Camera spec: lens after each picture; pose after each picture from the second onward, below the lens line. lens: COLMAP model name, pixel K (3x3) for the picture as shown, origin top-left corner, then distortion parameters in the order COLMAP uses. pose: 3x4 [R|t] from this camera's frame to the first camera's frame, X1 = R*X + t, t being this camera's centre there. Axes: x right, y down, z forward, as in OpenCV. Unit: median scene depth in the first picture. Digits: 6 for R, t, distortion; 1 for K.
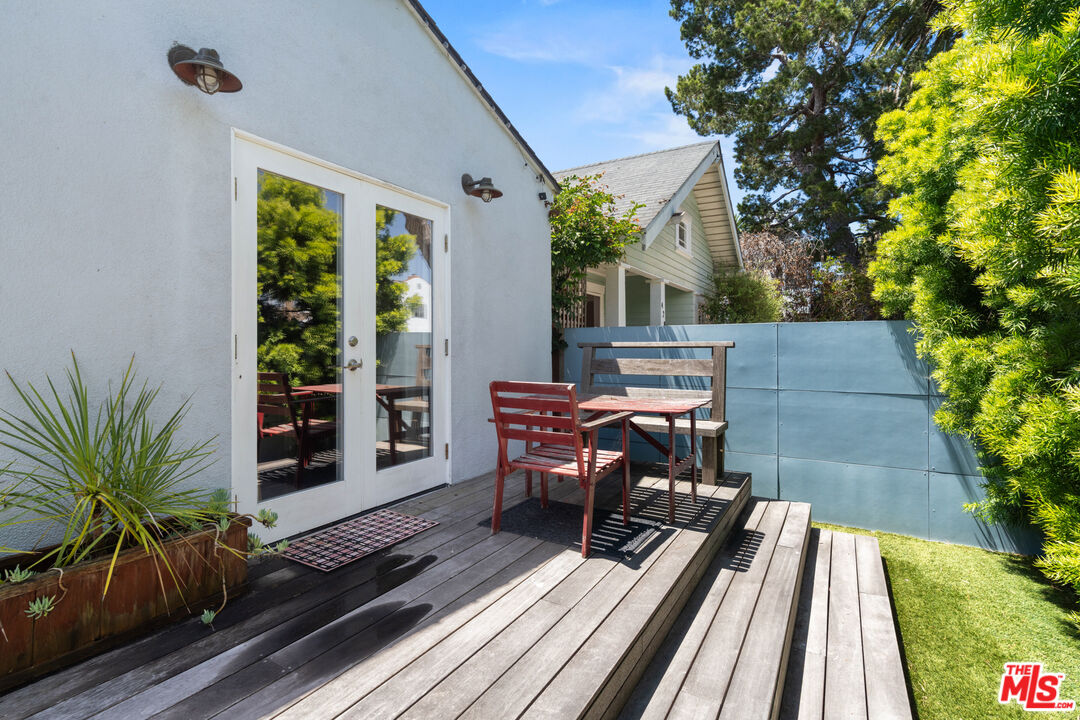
lens RADIAL K [[509.1, 0, 538.0], [0, 509.1, 349.1], [0, 0, 1]] dist [-0.003857, -0.000523]
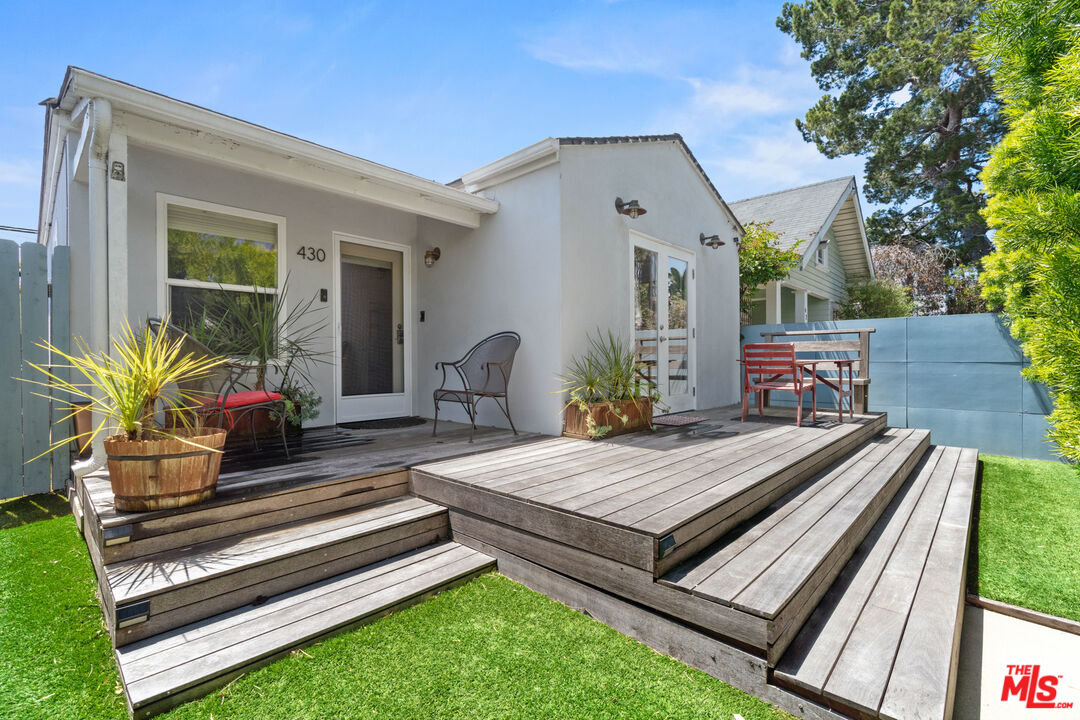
lens RADIAL K [[480.5, 0, 538.5], [0, 480.5, 366.5], [0, 0, 1]] dist [-0.000841, 0.000542]
pose [[0.976383, -0.001025, -0.216044, -0.105855], [0.003002, 0.999957, 0.008822, 0.029777], [0.216025, -0.009262, 0.976344, -0.230921]]
